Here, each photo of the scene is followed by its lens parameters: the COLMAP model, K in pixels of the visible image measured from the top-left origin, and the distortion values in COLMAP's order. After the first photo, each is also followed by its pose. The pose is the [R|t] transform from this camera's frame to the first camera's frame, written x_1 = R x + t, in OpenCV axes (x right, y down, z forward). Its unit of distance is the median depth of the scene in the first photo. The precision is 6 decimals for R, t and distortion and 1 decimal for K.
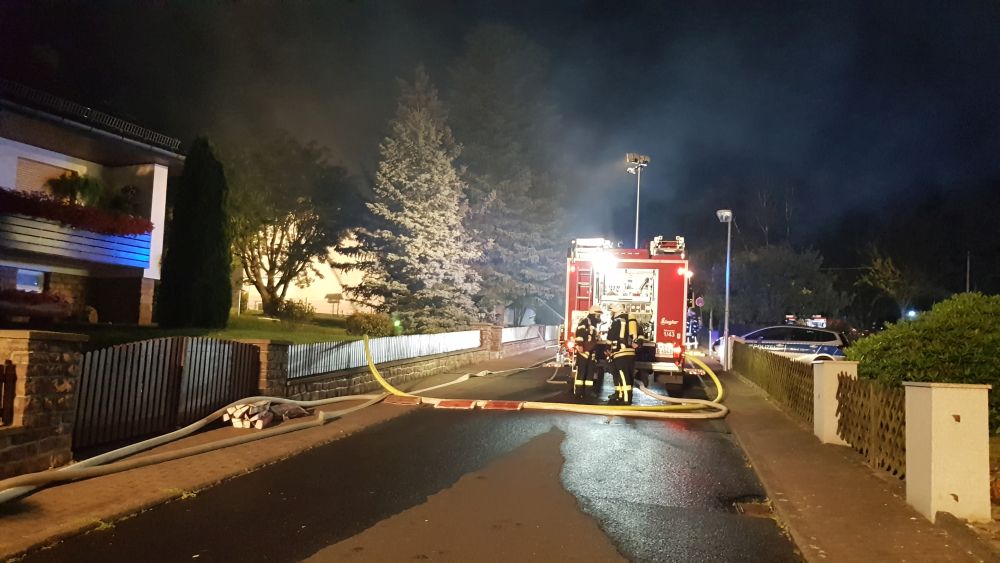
lens RADIAL K [[779.4, 0, 500.0], [0, 779.4, 281.5], [0, 0, 1]] dist [0.040666, -0.004487]
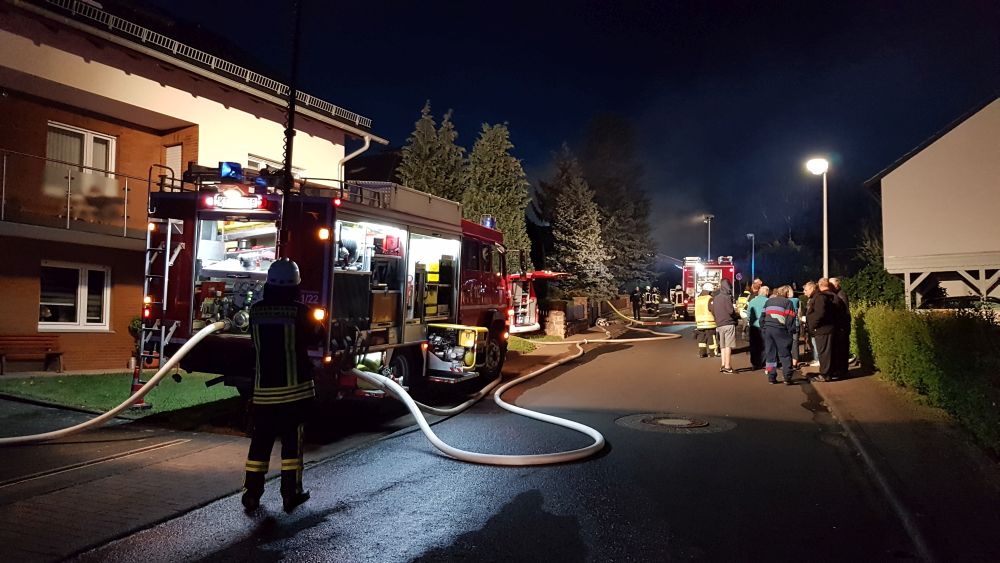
lens RADIAL K [[779.4, 0, 500.0], [0, 779.4, 281.5], [0, 0, 1]] dist [0.040666, -0.004487]
pose [[0.998269, -0.035811, -0.046659, -0.212055], [0.037163, 0.998904, 0.028452, -0.040674], [0.045589, -0.030137, 0.998506, -0.833427]]
